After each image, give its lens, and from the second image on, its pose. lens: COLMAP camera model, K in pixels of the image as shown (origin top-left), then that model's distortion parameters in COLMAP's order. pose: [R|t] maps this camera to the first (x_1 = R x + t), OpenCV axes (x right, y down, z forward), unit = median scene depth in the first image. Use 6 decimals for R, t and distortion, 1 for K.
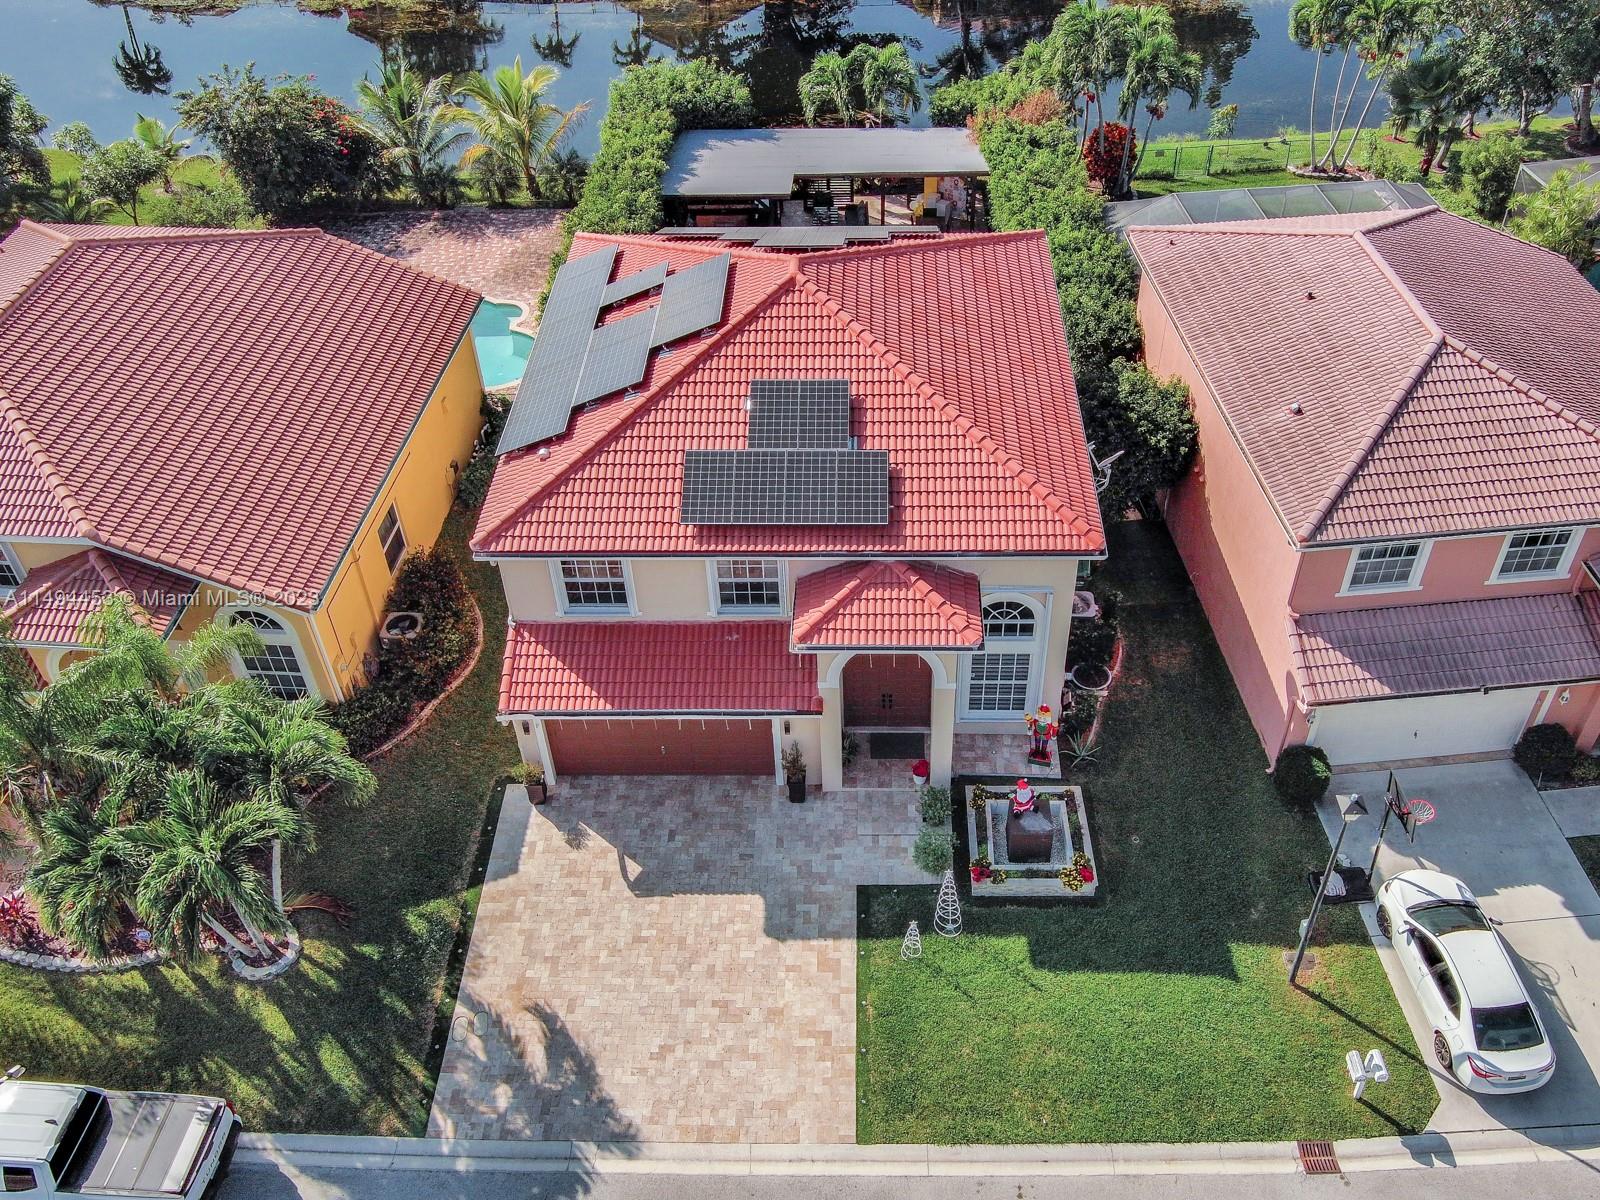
lens RADIAL K [[1390.1, 0, 834.9], [0, 1390.1, 594.2], [0, 0, 1]] dist [0.026432, -0.034927]
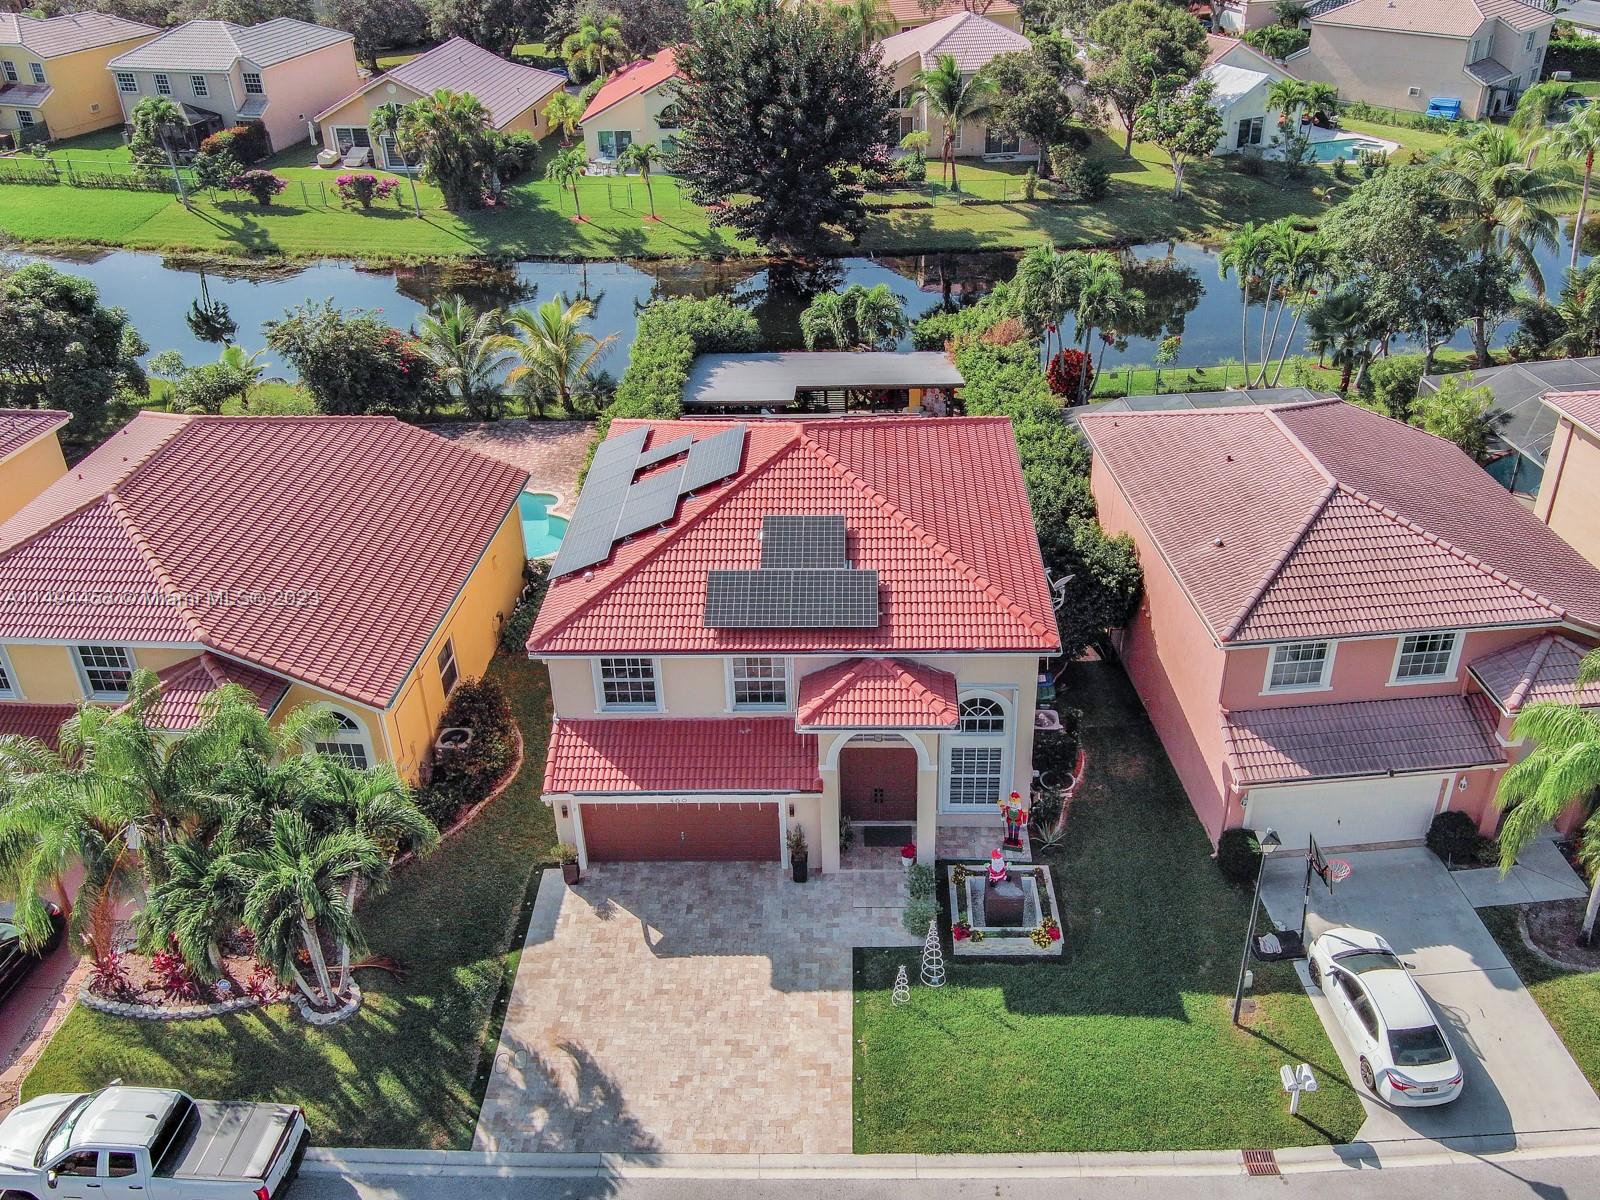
lens RADIAL K [[1390.1, 0, 836.8], [0, 1390.1, 597.0], [0, 0, 1]] dist [0.026432, -0.034927]
pose [[0.999984, 0.000117, 0.005572, -0.003571], [0.000922, 0.982556, -0.185967, 0.139956], [-0.005497, 0.185969, 0.982540, -0.169645]]
